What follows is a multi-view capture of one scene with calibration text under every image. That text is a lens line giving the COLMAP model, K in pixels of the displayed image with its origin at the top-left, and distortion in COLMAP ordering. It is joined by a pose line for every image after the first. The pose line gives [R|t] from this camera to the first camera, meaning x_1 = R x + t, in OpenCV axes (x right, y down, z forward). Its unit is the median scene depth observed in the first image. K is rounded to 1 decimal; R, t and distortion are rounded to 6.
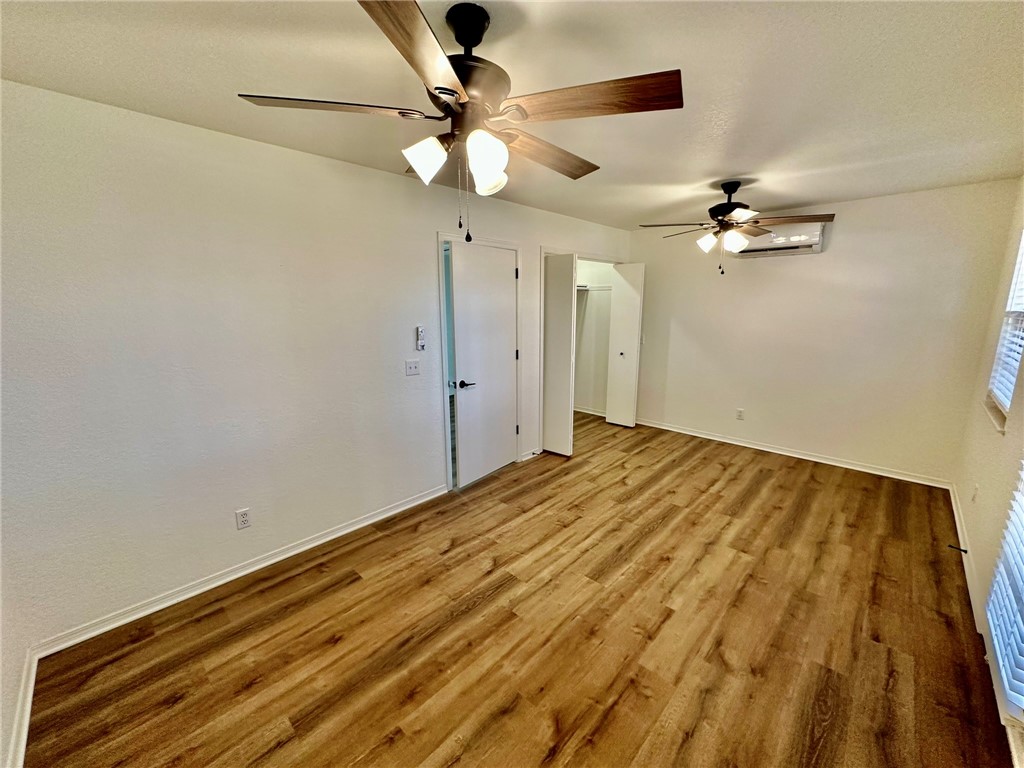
lens RADIAL K [[405.5, 0, 511.7], [0, 405.5, 382.4], [0, 0, 1]] dist [0.000325, 0.000003]
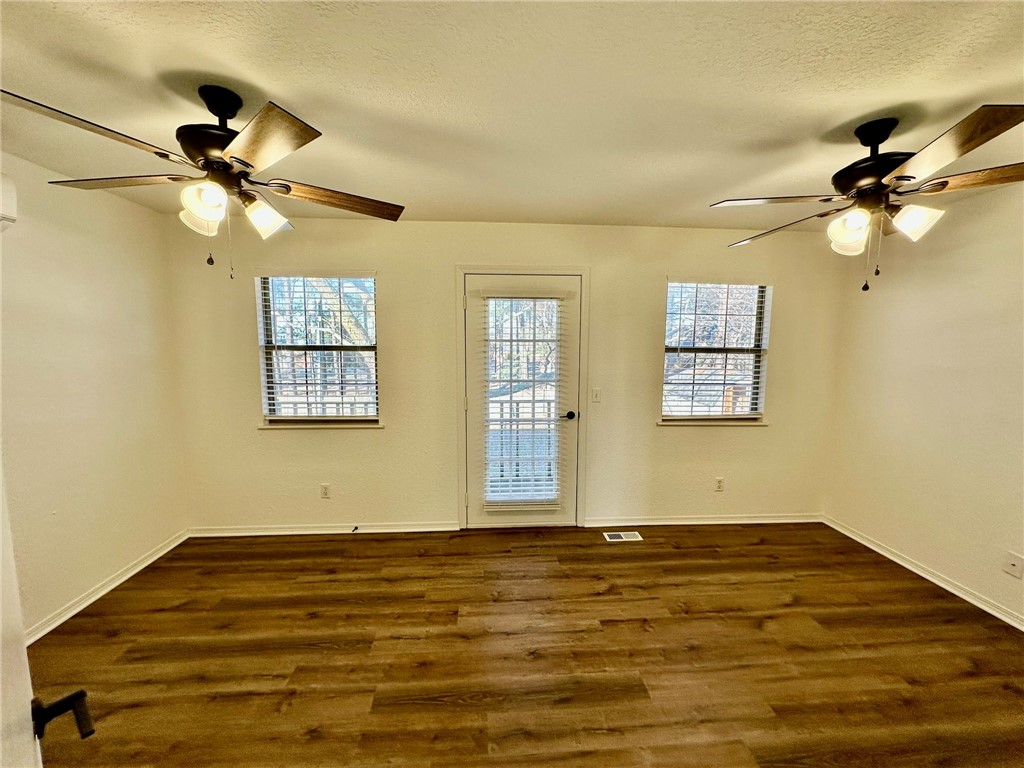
lens RADIAL K [[405.5, 0, 511.7], [0, 405.5, 382.4], [0, 0, 1]] dist [0.000325, 0.000003]
pose [[-0.742089, -0.072530, 0.666366, -0.083746], [0.124042, 0.962099, 0.242856, -0.290076], [-0.658725, 0.262878, -0.704966, 1.490216]]
